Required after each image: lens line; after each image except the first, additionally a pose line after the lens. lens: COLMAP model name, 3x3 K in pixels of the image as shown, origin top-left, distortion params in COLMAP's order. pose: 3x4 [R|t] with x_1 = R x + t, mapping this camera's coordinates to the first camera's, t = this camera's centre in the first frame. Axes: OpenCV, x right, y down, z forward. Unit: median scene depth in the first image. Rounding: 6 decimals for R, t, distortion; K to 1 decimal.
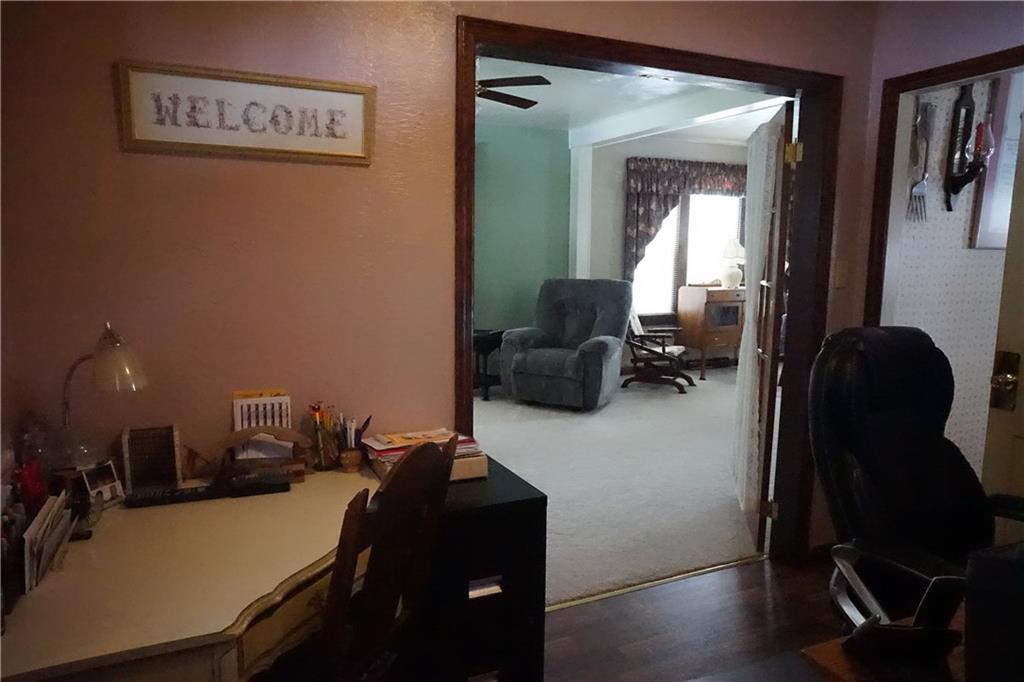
lens RADIAL K [[683.7, 0, 506.7], [0, 683.7, 345.6], [0, 0, 1]] dist [-0.059412, 0.054388]
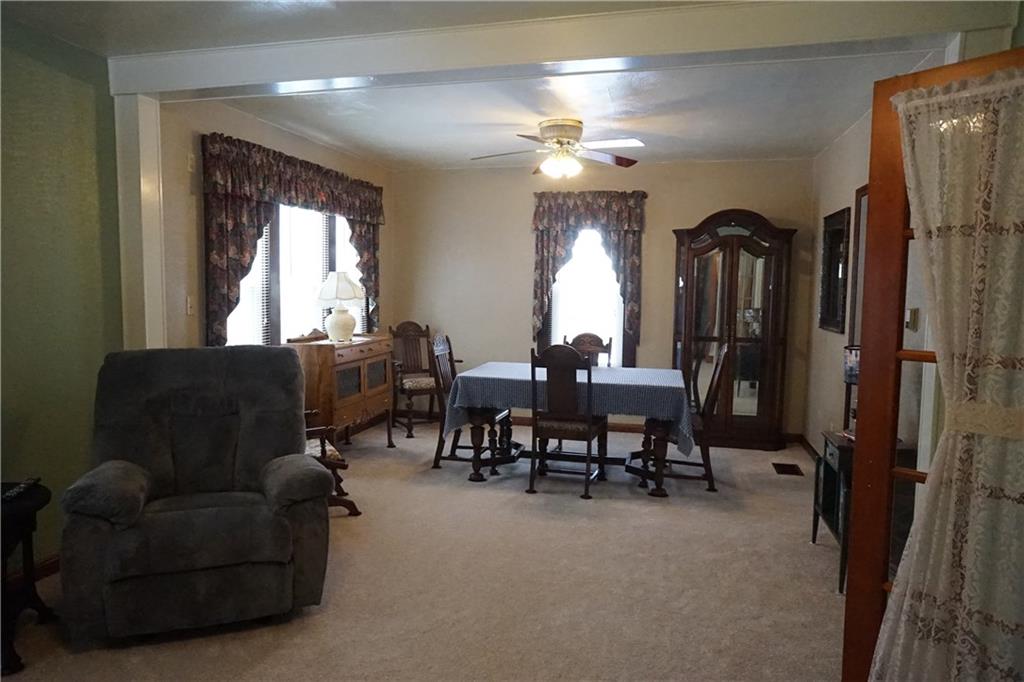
lens RADIAL K [[683.7, 0, 511.7], [0, 683.7, 340.6], [0, 0, 1]] dist [-0.059412, 0.054388]
pose [[0.609115, -0.068202, 0.790144, -0.128826], [0.114184, 0.993457, -0.002273, -0.066395], [-0.784819, 0.091606, 0.612917, 0.443875]]
